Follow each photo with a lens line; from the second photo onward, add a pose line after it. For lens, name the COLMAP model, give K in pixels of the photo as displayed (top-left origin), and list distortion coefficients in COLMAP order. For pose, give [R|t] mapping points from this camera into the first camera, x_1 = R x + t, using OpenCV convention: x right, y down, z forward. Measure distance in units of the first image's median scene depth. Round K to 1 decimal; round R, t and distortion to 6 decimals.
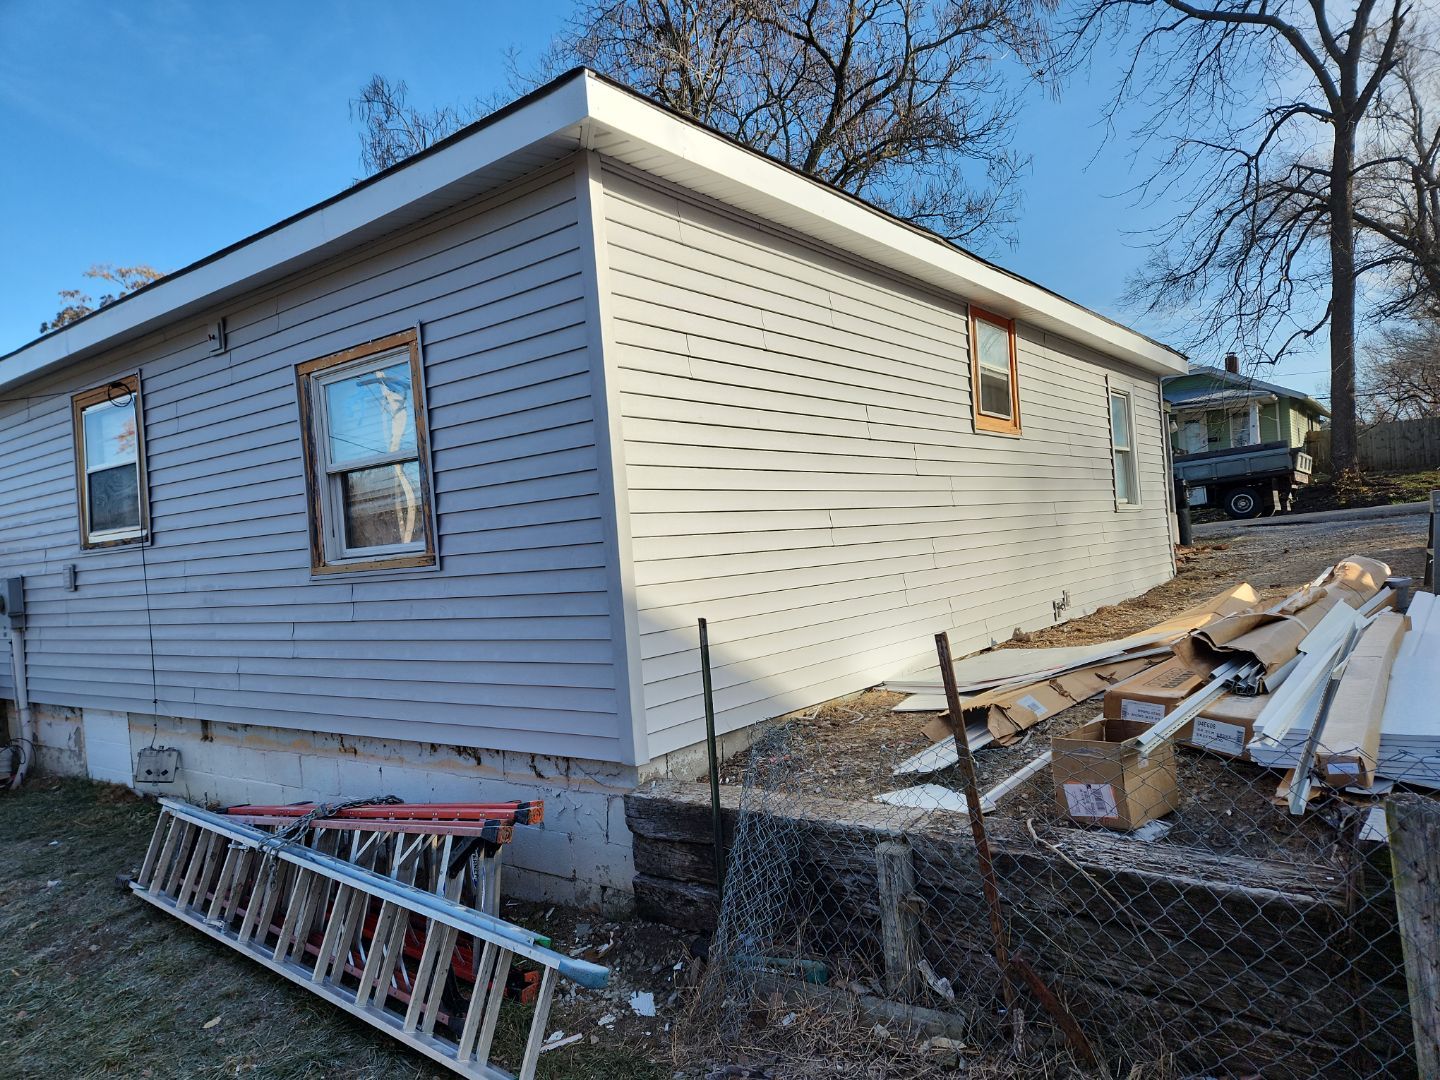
lens RADIAL K [[955.4, 0, 715.9], [0, 955.4, 546.9], [0, 0, 1]] dist [0.067076, -0.002504]
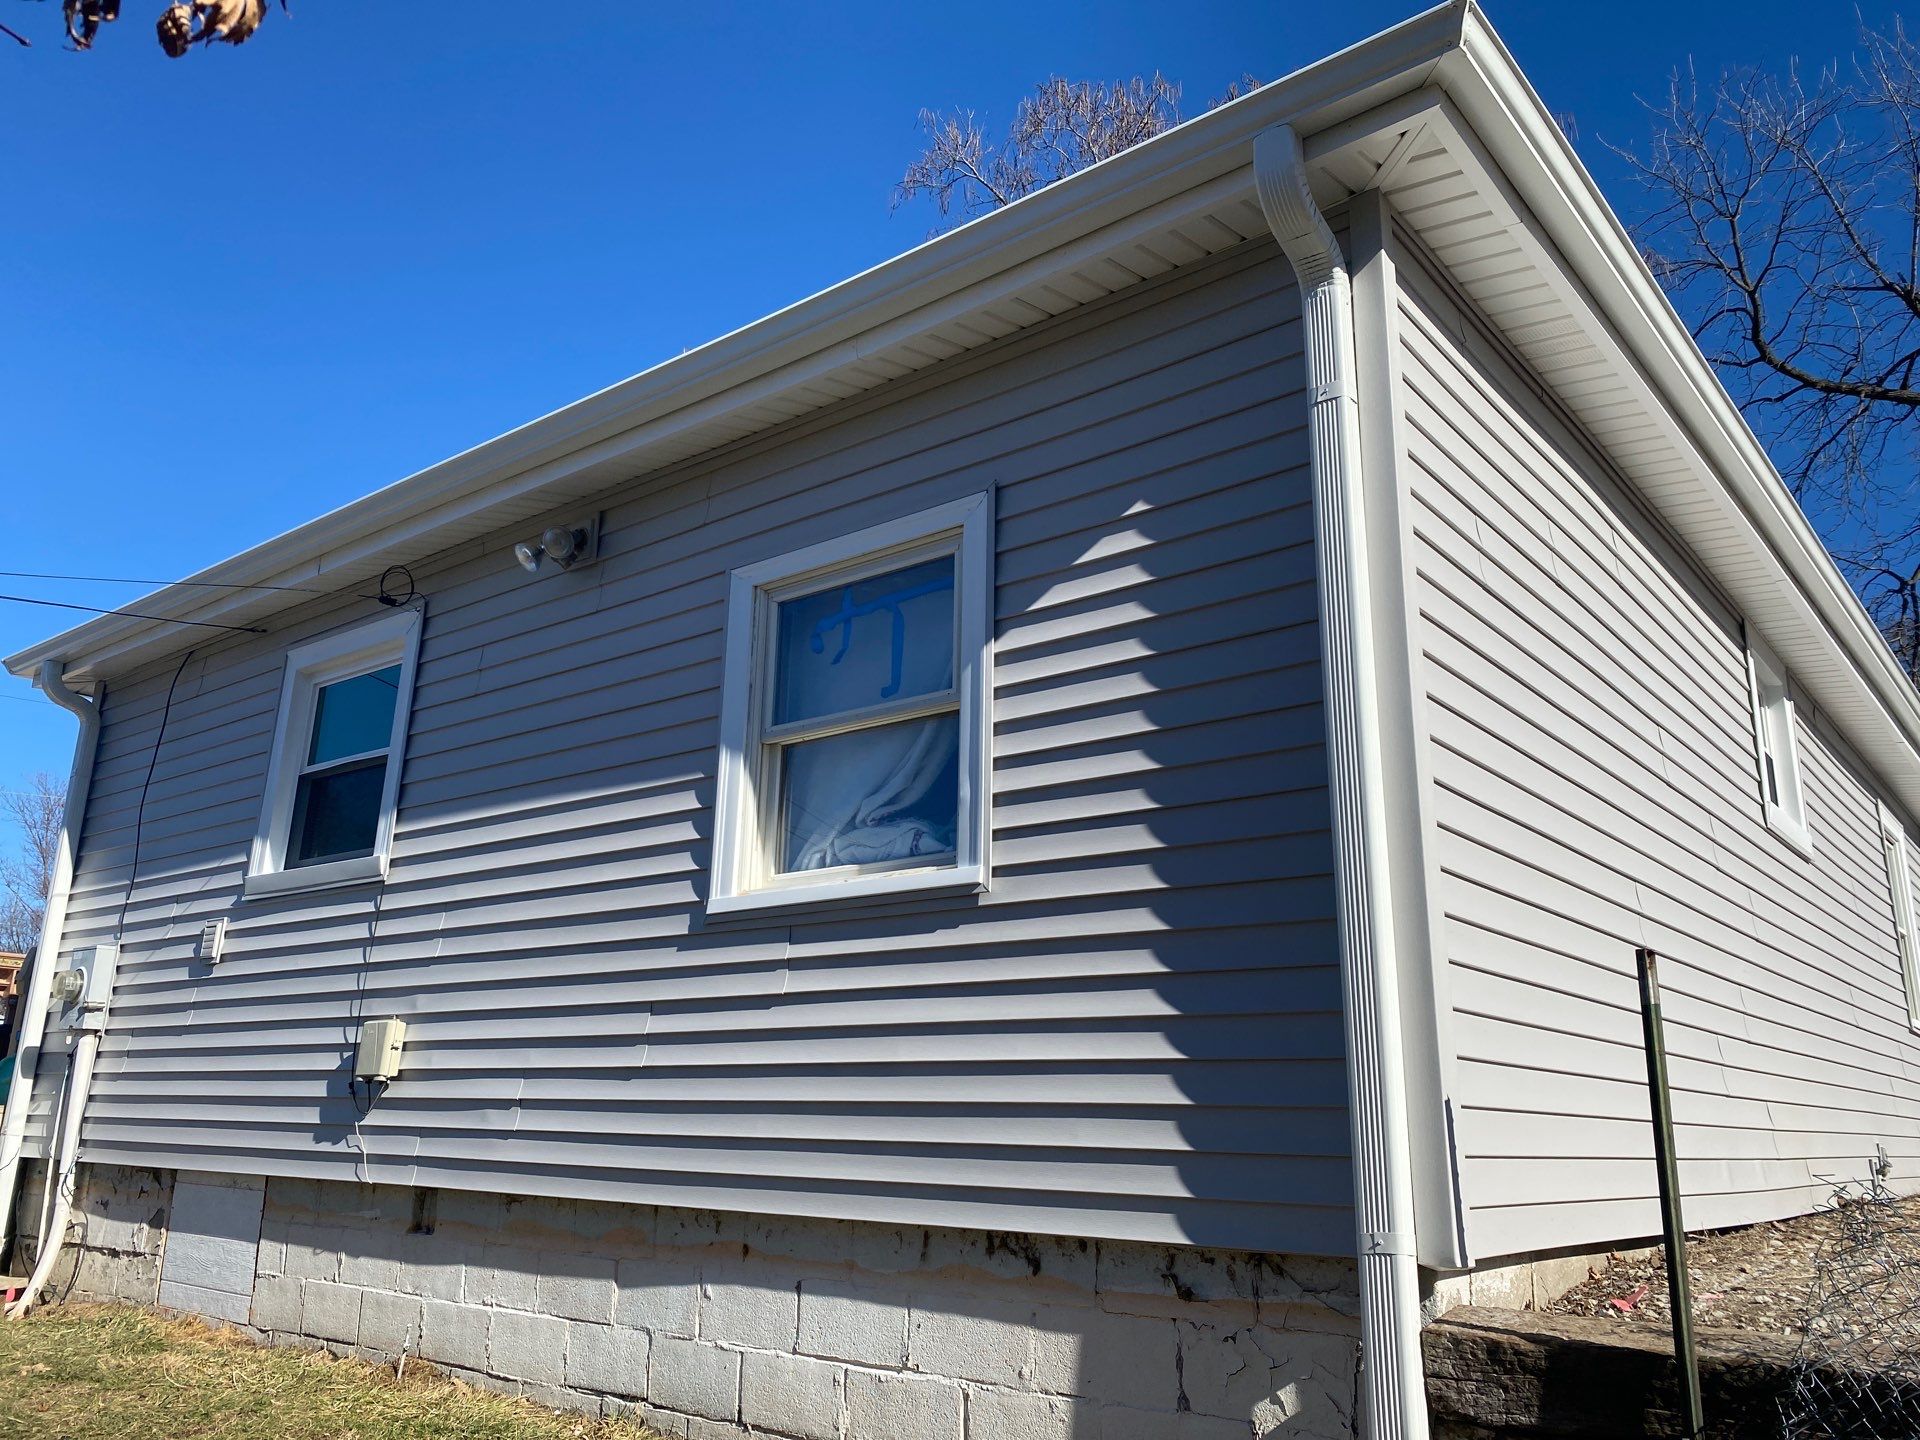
lens RADIAL K [[1473.6, 0, 958.1], [0, 1473.6, 711.3], [0, 0, 1]] dist [0.040857, -0.029723]
pose [[0.995419, 0.085835, -0.042114, -0.239813], [-0.094108, 0.957374, -0.273091, 0.135795], [0.016878, 0.275803, 0.961066, 0.129952]]
